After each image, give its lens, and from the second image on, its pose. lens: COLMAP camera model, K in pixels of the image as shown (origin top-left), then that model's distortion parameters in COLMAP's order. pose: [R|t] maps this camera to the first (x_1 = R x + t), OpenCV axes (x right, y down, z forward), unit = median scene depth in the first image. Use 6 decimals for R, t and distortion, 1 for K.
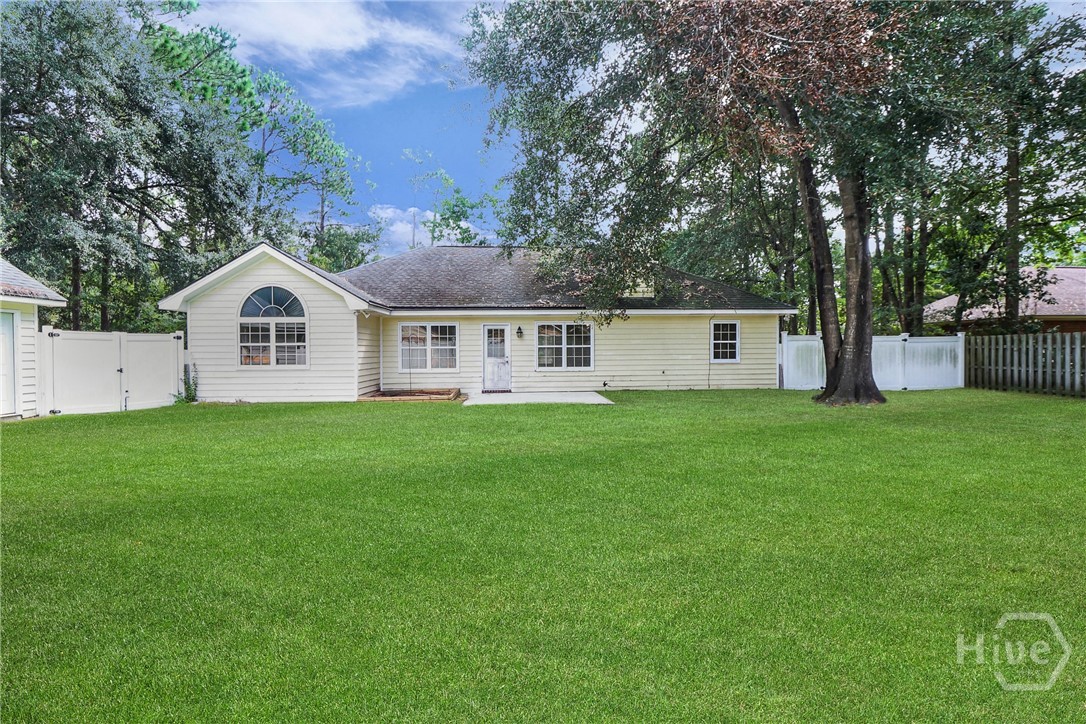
lens RADIAL K [[495.1, 0, 544.3], [0, 495.1, 353.0], [0, 0, 1]] dist [0.002790, 0.000261]
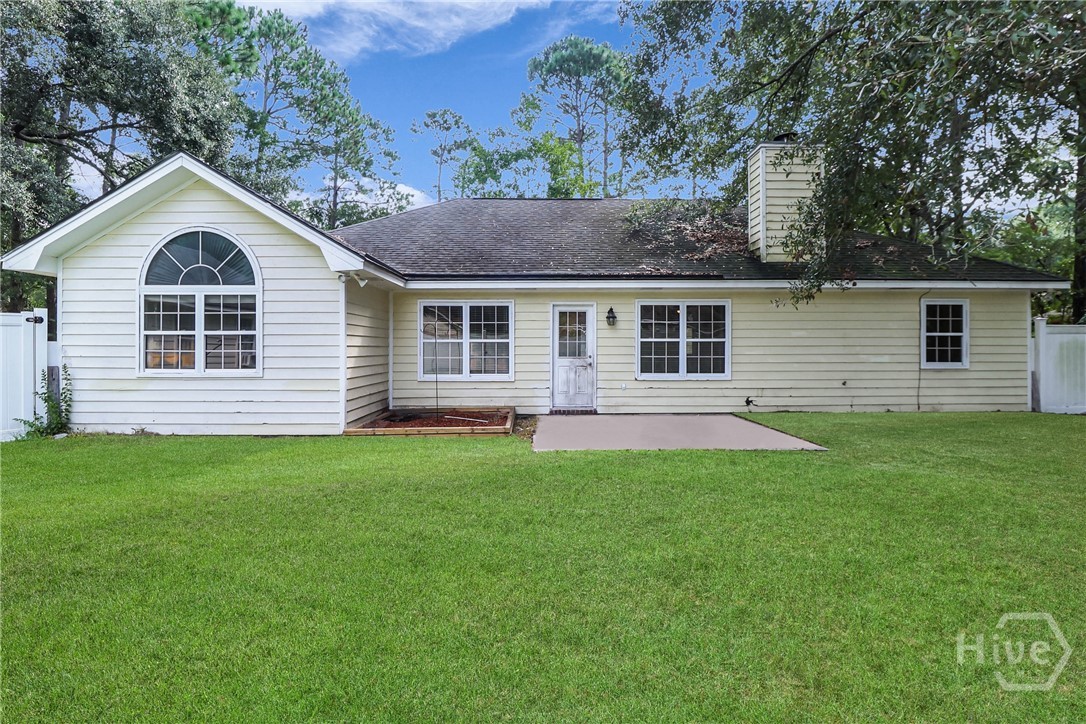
lens RADIAL K [[505.5, 0, 543.0], [0, 505.5, 362.0], [0, 0, 1]] dist [-0.003360, -0.000284]
pose [[0.998390, 0.007171, -0.056266, -0.098923], [-0.005965, 0.999749, 0.021574, 0.001346], [0.056407, -0.021204, 0.998183, 0.363299]]
